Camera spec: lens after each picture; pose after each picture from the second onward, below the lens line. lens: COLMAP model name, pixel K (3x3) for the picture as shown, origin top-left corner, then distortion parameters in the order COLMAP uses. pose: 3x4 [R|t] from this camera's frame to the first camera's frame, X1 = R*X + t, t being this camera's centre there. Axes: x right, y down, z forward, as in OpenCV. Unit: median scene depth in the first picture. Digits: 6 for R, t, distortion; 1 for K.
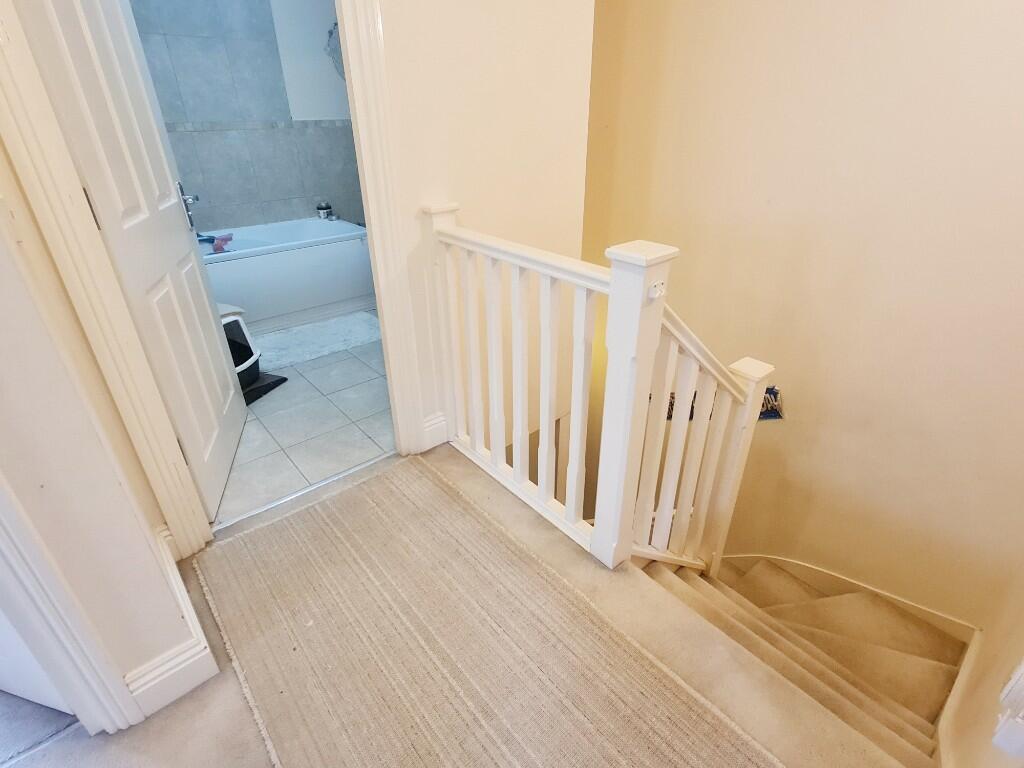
lens RADIAL K [[527.9, 0, 513.1], [0, 527.9, 382.2], [0, 0, 1]] dist [-0.001658, 0.000045]
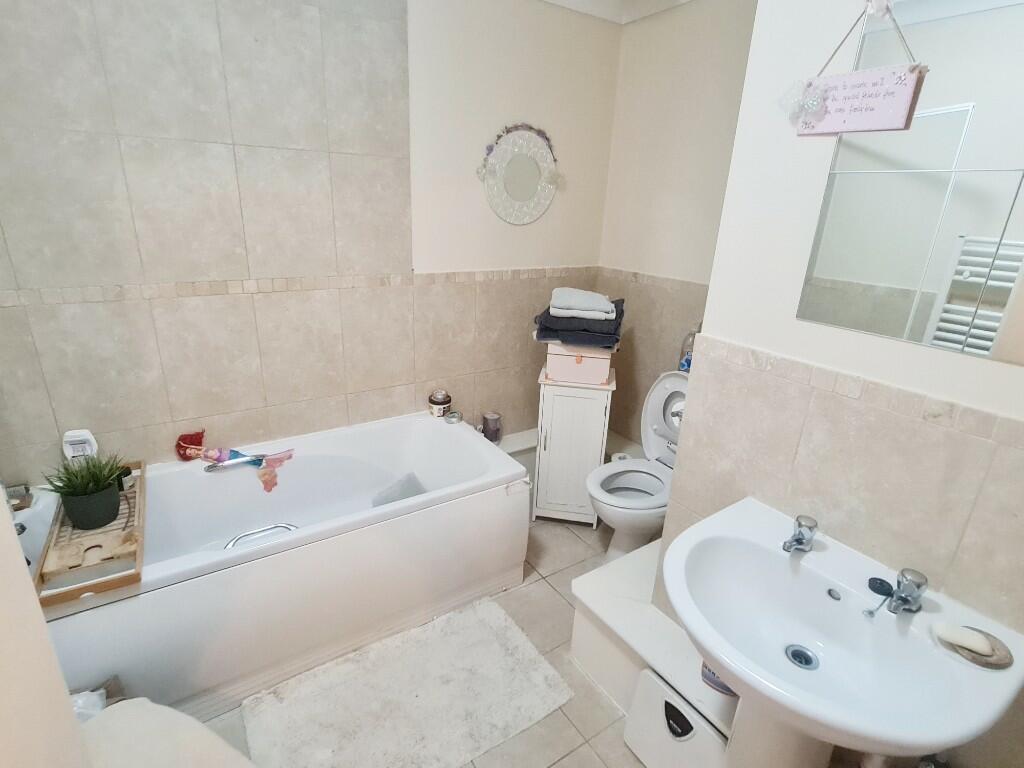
lens RADIAL K [[527.9, 0, 511.5], [0, 527.9, 385.5], [0, 0, 1]] dist [-0.001658, 0.000045]
pose [[0.990711, 0.088706, -0.103067, -0.226502], [-0.103161, 0.984092, -0.144644, -0.286928], [0.088597, 0.153932, 0.984101, 0.412235]]
